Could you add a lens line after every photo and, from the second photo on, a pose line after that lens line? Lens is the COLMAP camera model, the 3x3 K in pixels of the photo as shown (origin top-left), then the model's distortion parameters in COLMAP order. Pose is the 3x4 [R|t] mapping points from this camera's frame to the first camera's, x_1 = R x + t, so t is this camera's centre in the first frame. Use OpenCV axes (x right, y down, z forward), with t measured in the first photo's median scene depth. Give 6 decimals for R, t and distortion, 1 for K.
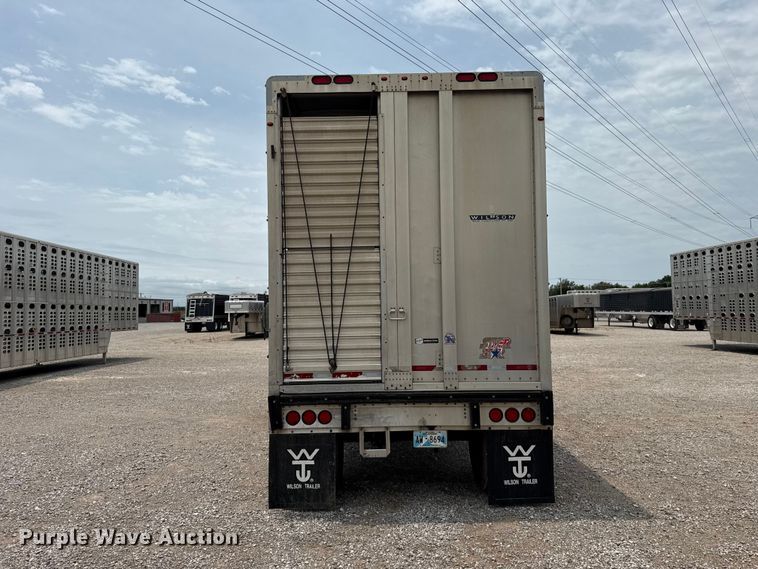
lens RADIAL K [[532.3, 0, 385.9], [0, 532.3, 292.4], [0, 0, 1]] dist [0.076549, -0.129508]
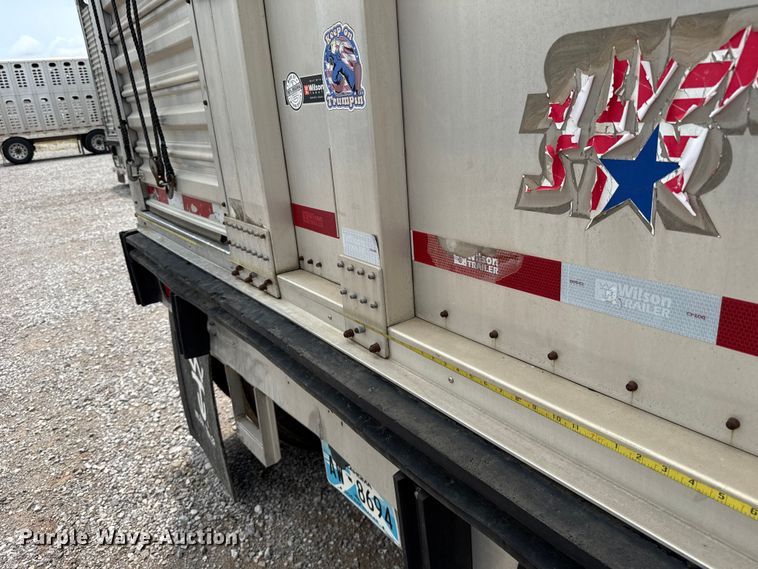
lens RADIAL K [[532.3, 0, 385.9], [0, 532.3, 292.4], [0, 0, 1]] dist [0.076549, -0.129508]
pose [[0.593605, 0.247484, -0.765757, 0.080829], [0.095288, 0.923231, 0.372244, 0.027240], [0.799095, -0.293934, 0.524452, 0.272601]]
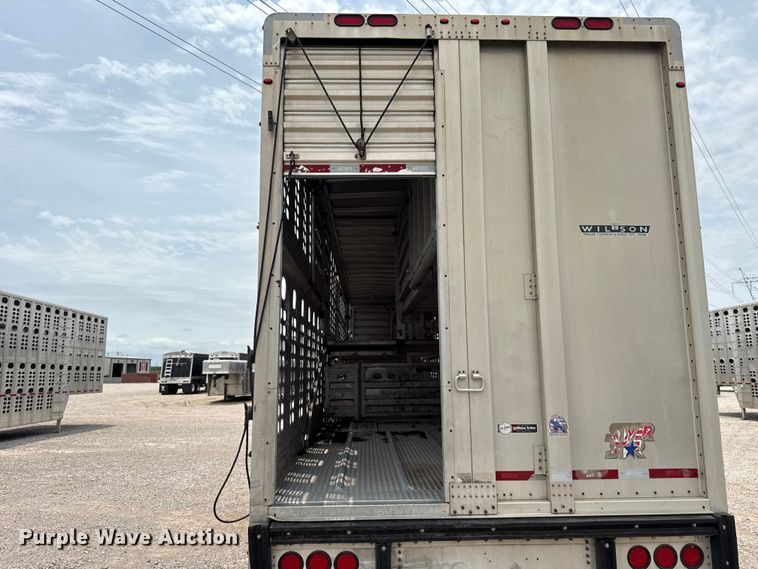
lens RADIAL K [[532.3, 0, 385.9], [0, 532.3, 292.4], [0, 0, 1]] dist [0.076549, -0.129508]
pose [[0.999537, 0.012361, 0.027814, -0.027343], [-0.009130, 0.993507, -0.113402, 0.002749], [-0.029035, 0.113096, 0.993160, 0.117677]]
